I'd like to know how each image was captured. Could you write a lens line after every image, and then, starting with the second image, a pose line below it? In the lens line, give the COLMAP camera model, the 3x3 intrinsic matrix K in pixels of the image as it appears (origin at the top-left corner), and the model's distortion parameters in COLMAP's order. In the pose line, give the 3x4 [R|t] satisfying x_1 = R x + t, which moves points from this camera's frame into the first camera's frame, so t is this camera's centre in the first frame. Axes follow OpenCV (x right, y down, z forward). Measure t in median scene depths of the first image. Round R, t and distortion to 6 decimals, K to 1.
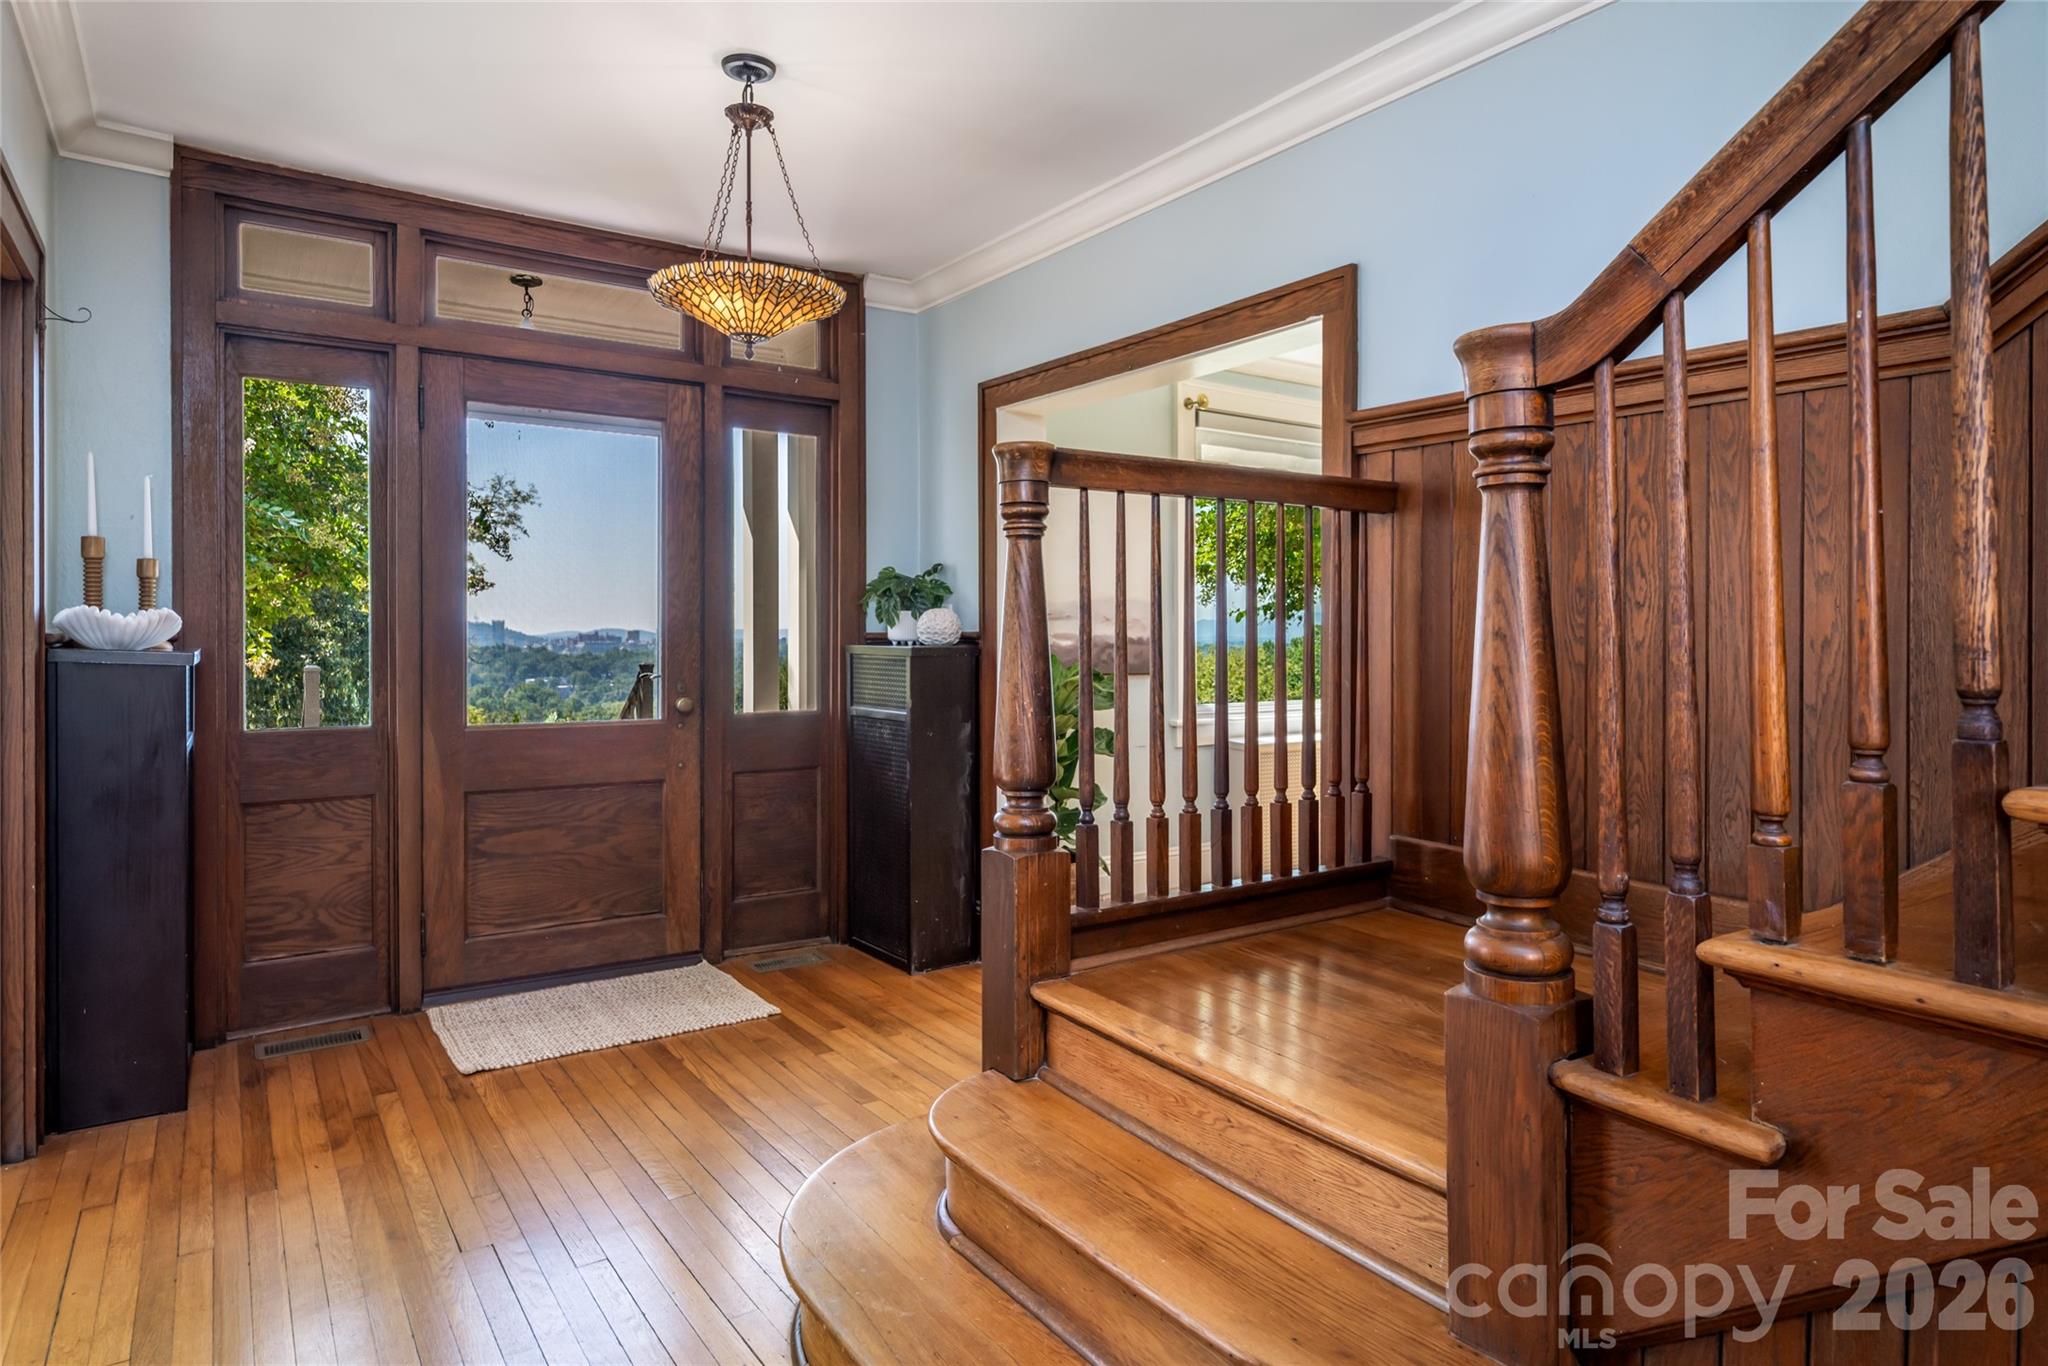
lens RADIAL K [[1160.7, 0, 1031.1], [0, 1160.7, 640.0], [0, 0, 1]] dist [-0.006131, 0.000325]
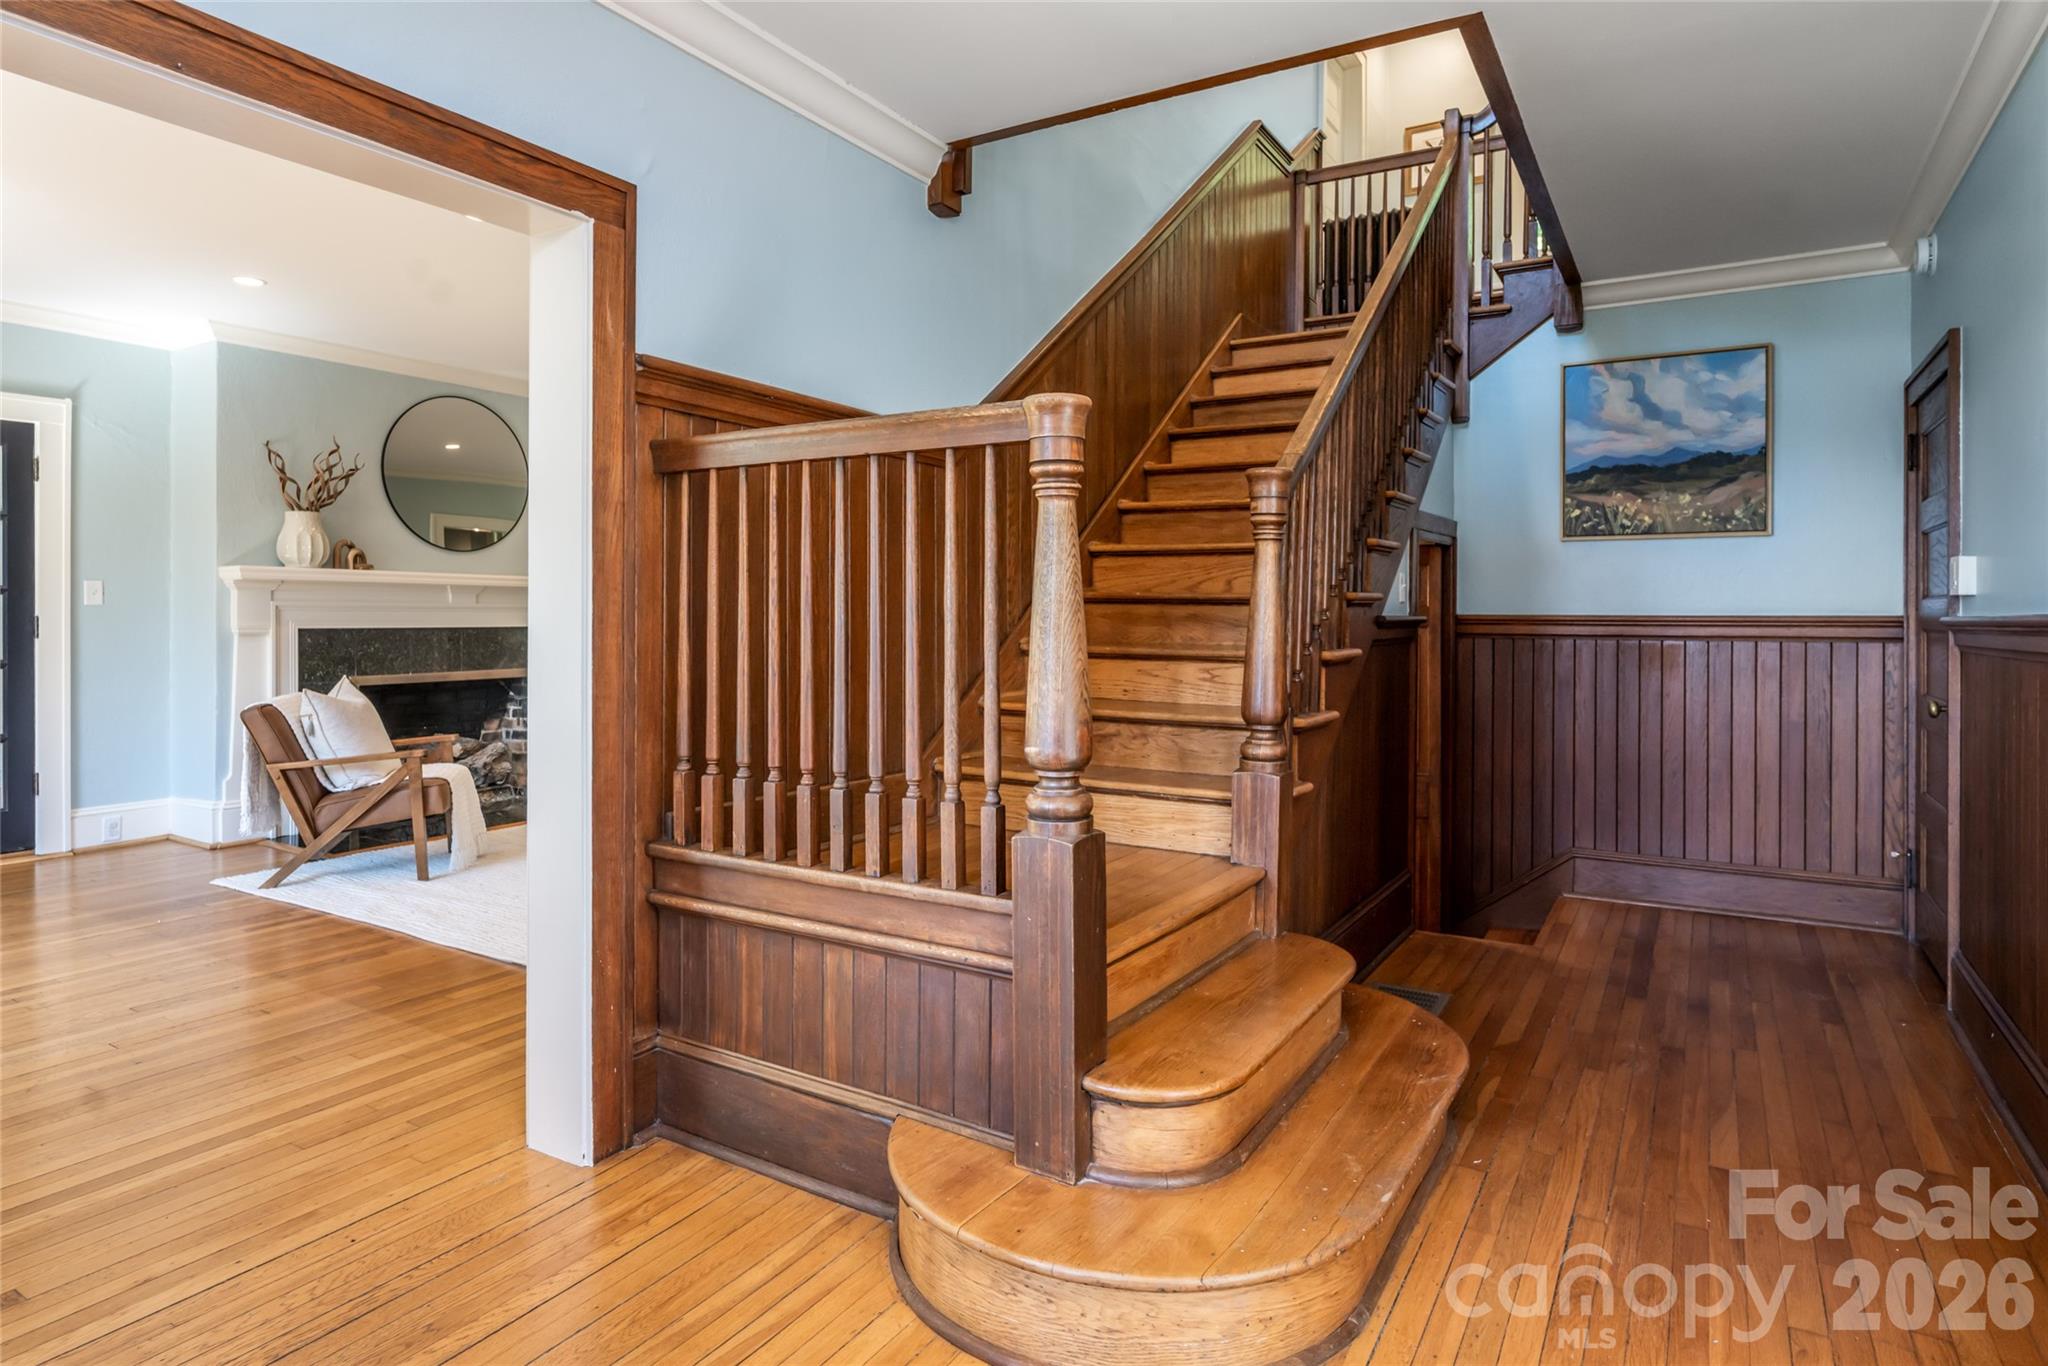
lens RADIAL K [[1148.1, 0, 1020.1], [0, 1148.1, 615.5], [0, 0, 1]] dist [-0.000450, 0.000178]
pose [[-0.406287, -0.006293, 0.913724, -0.887901], [-0.004453, 0.999978, 0.004908, -0.000955], [-0.913735, -0.002075, -0.406306, 1.490290]]
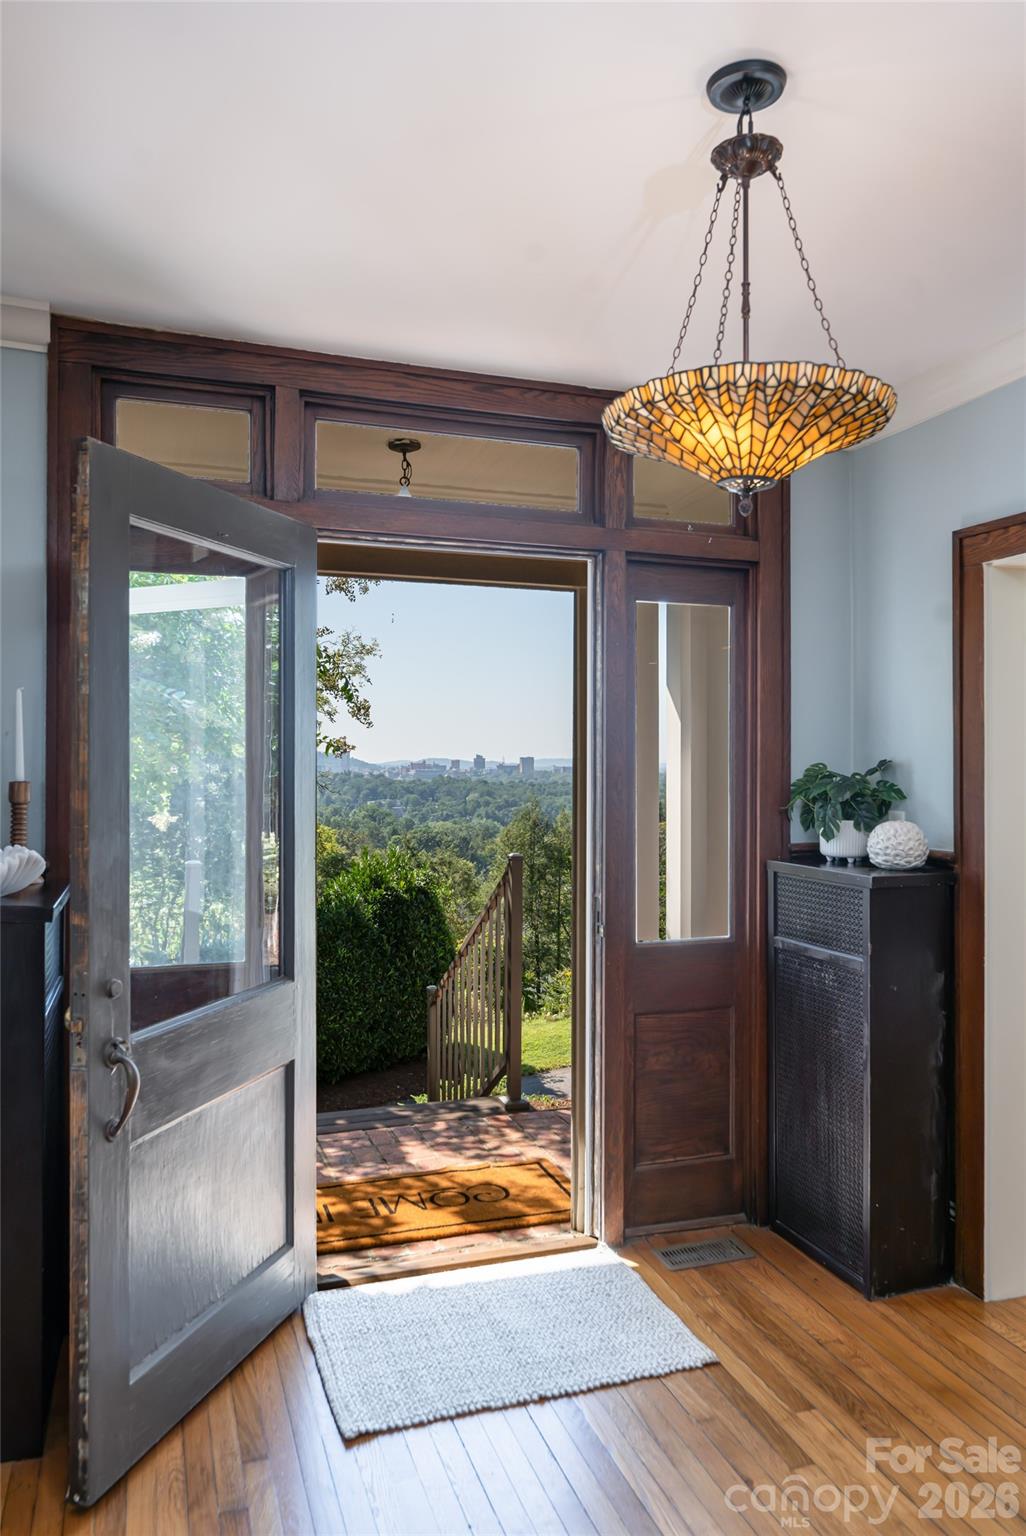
lens RADIAL K [[1062.5, 0, 513.0], [0, 1062.5, 768.0], [0, 0, 1]] dist [-0.001727, 0.000529]
pose [[0.962263, 0.004162, -0.272089, -0.137754], [-0.005191, 0.999982, -0.003062, -0.061545], [0.272071, 0.004359, 0.962267, 0.246347]]
